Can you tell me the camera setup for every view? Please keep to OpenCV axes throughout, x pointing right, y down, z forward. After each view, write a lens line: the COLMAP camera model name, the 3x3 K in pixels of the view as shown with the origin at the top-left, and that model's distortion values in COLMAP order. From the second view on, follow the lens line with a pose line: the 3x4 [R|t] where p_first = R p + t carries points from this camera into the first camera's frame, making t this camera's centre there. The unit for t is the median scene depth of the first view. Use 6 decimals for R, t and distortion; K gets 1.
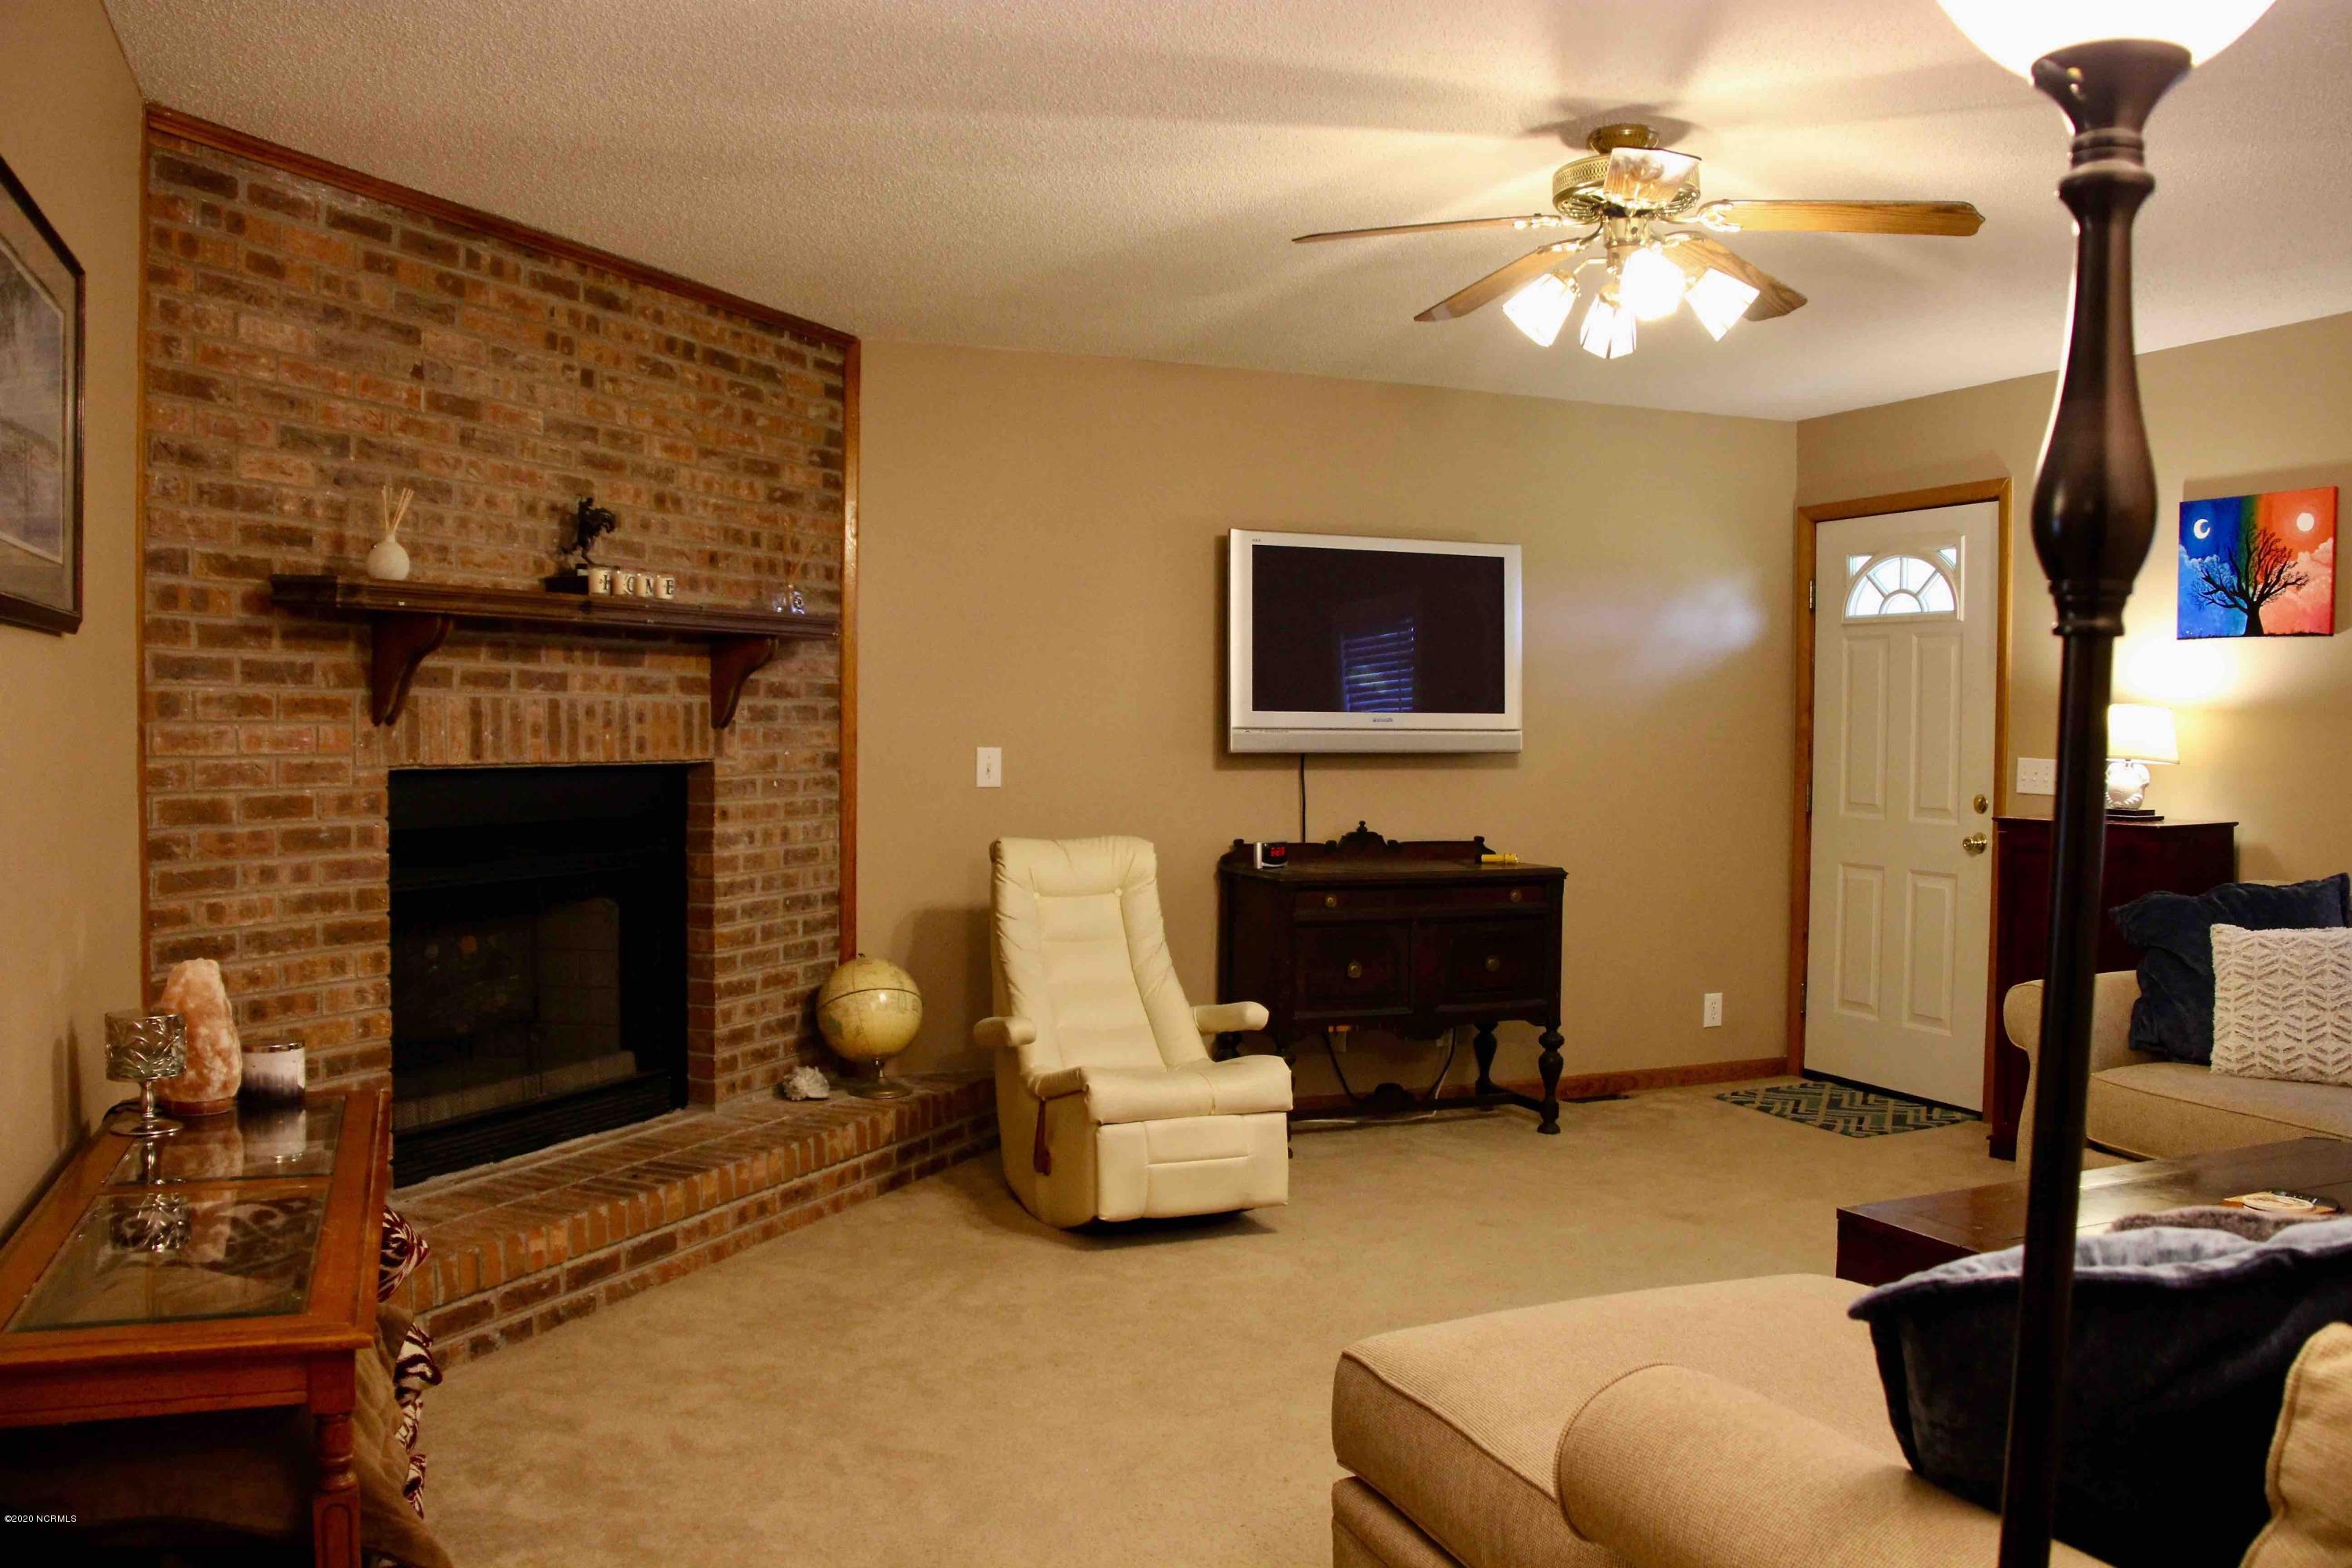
lens RADIAL K [[1986.5, 0, 1176.0], [0, 1986.5, 784.0], [0, 0, 1]] dist [-0.200105, 0.164691]
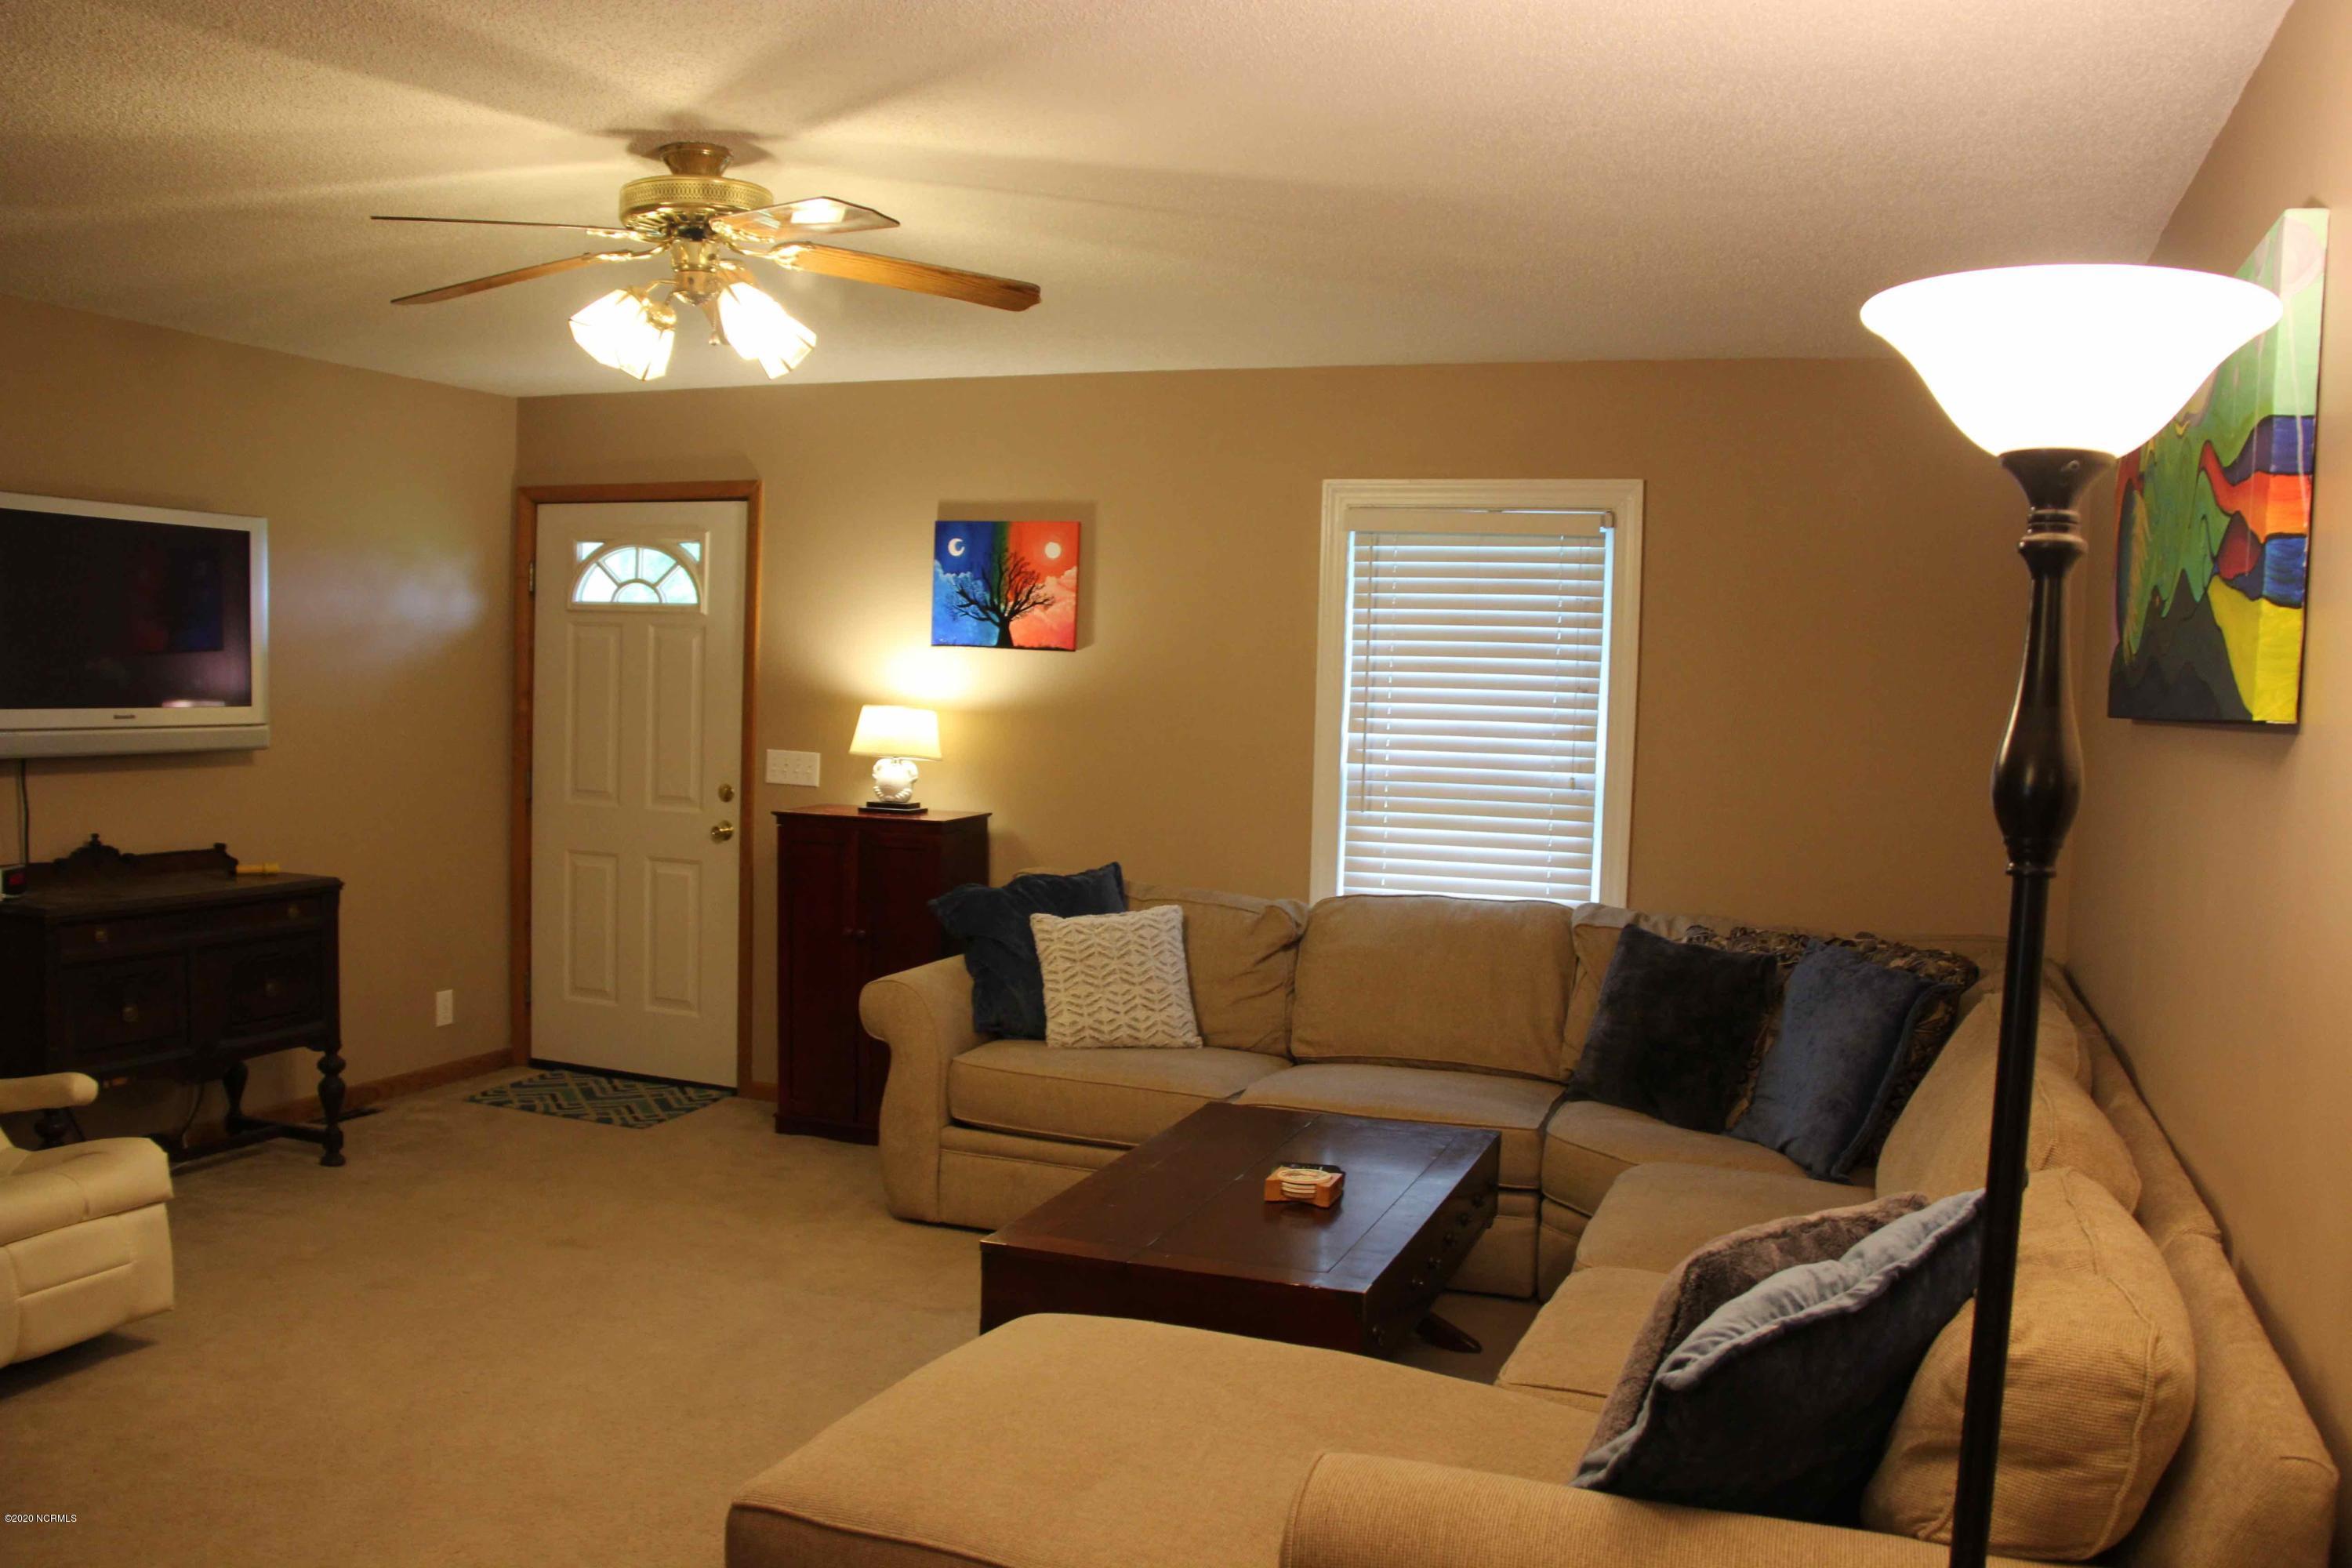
lens RADIAL K [[1986.5, 0, 1176.0], [0, 1986.5, 784.0], [0, 0, 1]] dist [-0.200105, 0.164691]
pose [[0.676317, -0.029333, 0.736026, -0.211712], [-0.004681, 0.999015, 0.044115, -0.045312], [-0.736595, -0.033281, 0.675514, 0.115001]]
